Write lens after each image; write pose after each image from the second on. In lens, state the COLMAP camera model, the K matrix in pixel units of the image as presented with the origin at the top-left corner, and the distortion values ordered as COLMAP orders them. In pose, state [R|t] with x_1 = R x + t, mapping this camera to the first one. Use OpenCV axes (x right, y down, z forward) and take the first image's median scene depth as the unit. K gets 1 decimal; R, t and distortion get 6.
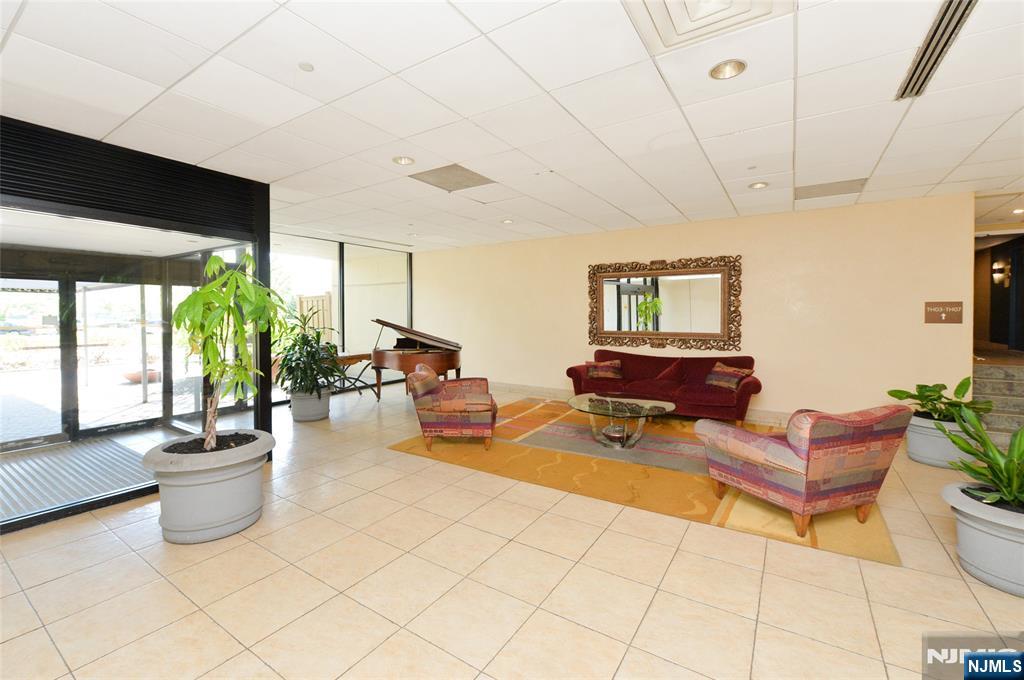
lens RADIAL K [[417.0, 0, 519.9], [0, 417.0, 316.0], [0, 0, 1]] dist [-0.012072, 0.000976]
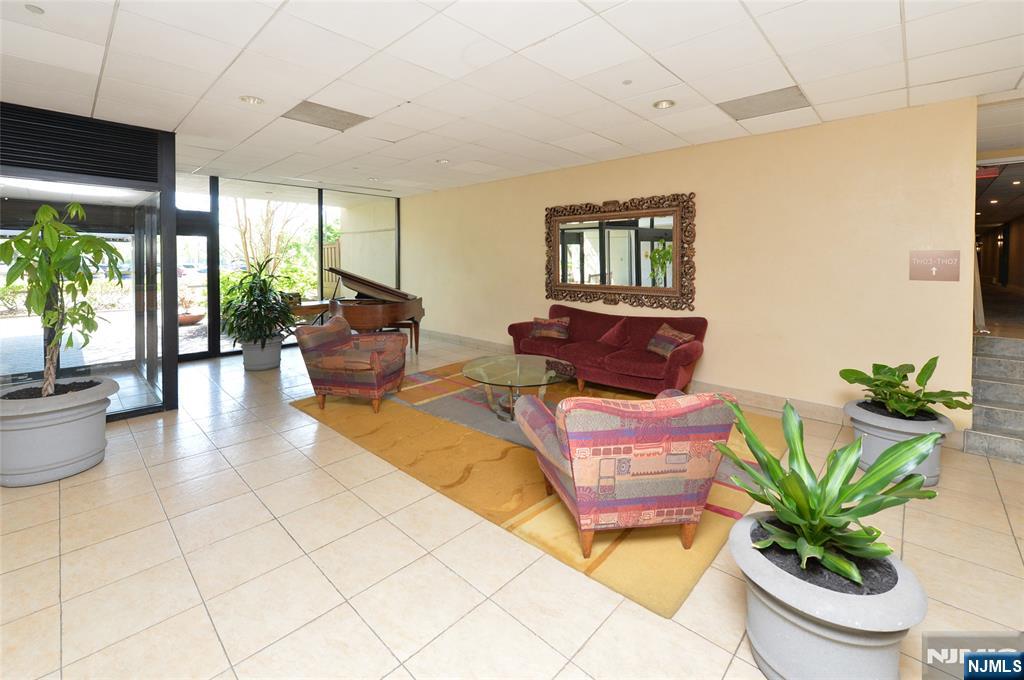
lens RADIAL K [[447.6, 0, 517.5], [0, 447.6, 266.6], [0, 0, 1]] dist [-0.006841, -0.001617]
pose [[0.984072, 0.007025, -0.177629, 0.341717], [-0.005945, 0.999960, 0.006612, -0.005795], [0.177668, -0.005451, 0.984075, 0.078955]]
